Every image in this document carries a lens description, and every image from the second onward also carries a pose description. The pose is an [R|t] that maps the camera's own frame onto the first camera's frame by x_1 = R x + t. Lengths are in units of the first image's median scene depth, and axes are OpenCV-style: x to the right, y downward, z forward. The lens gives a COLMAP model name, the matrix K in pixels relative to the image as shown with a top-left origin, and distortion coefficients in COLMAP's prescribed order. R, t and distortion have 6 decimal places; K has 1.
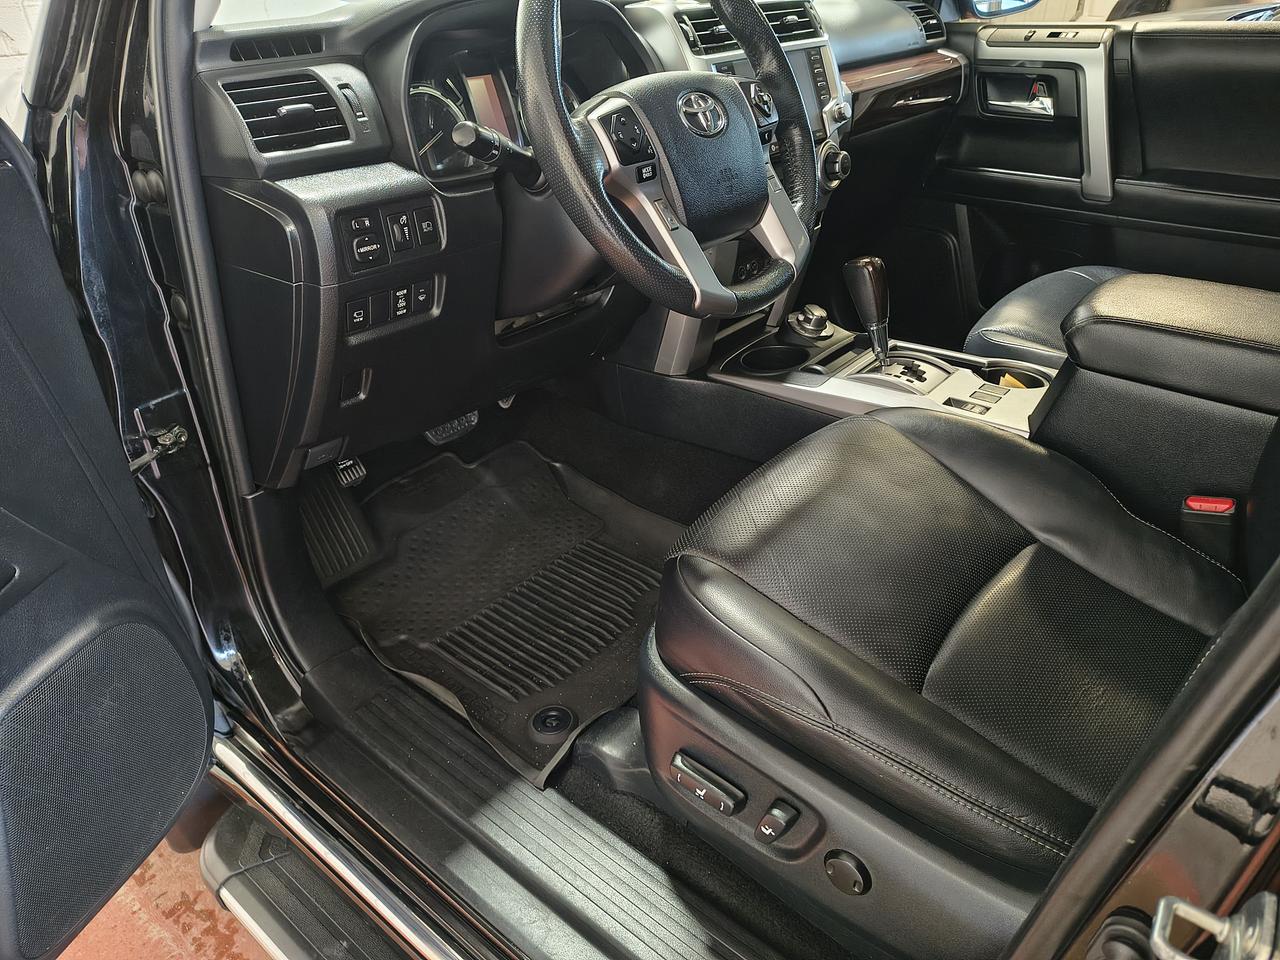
lens RADIAL K [[883.2, 0, 663.8], [0, 883.2, 456.4], [0, 0, 1]] dist [0.004485, -0.016653]
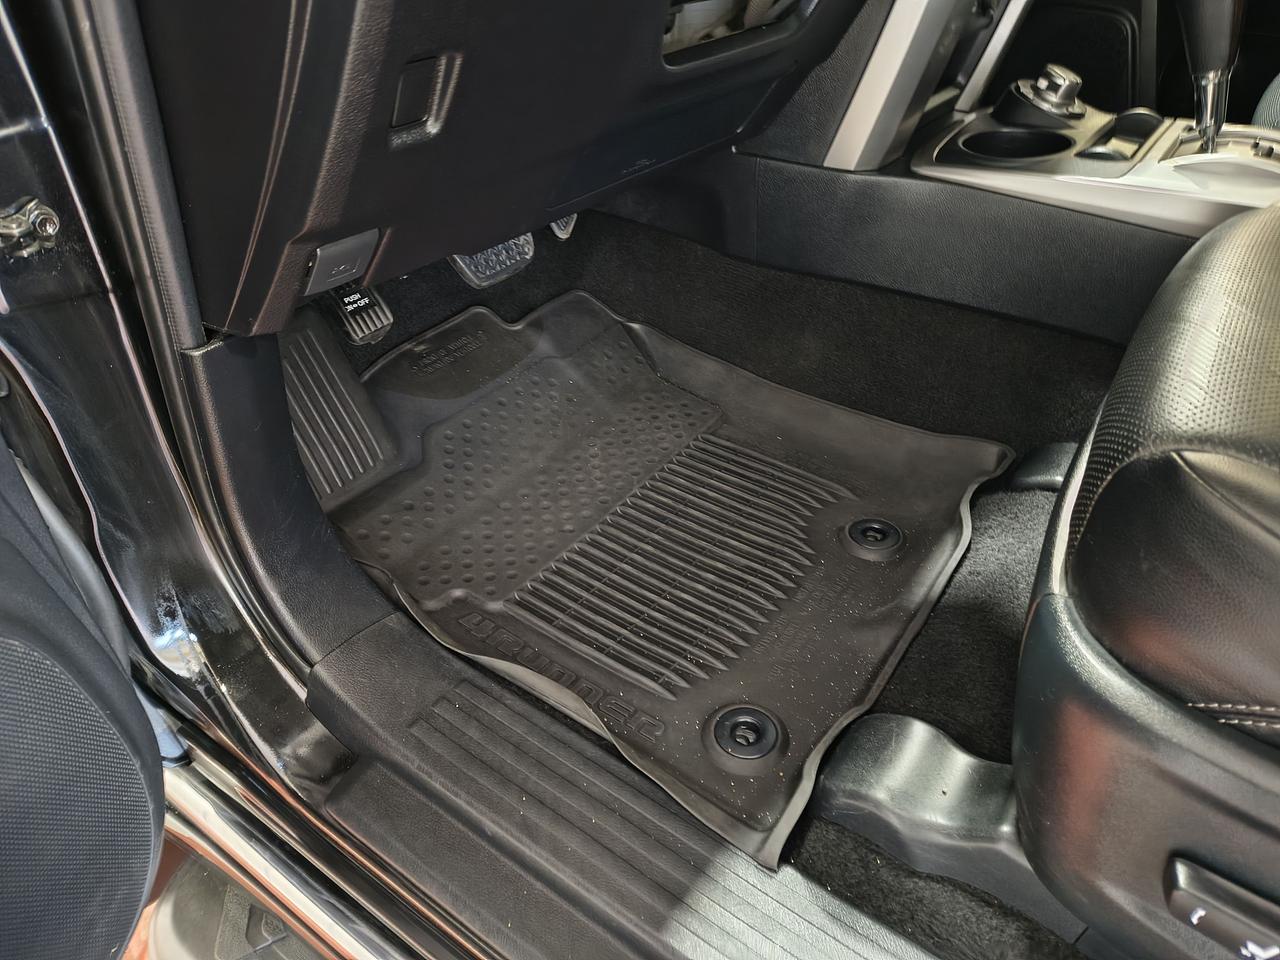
lens RADIAL K [[883.2, 0, 641.2], [0, 883.2, 478.7], [0, 0, 1]] dist [0.004485, -0.016653]
pose [[0.997802, -0.019009, 0.063484, -0.211367], [0.010272, 0.990764, 0.135207, 0.044481], [-0.065467, -0.134257, 0.988782, 0.401876]]
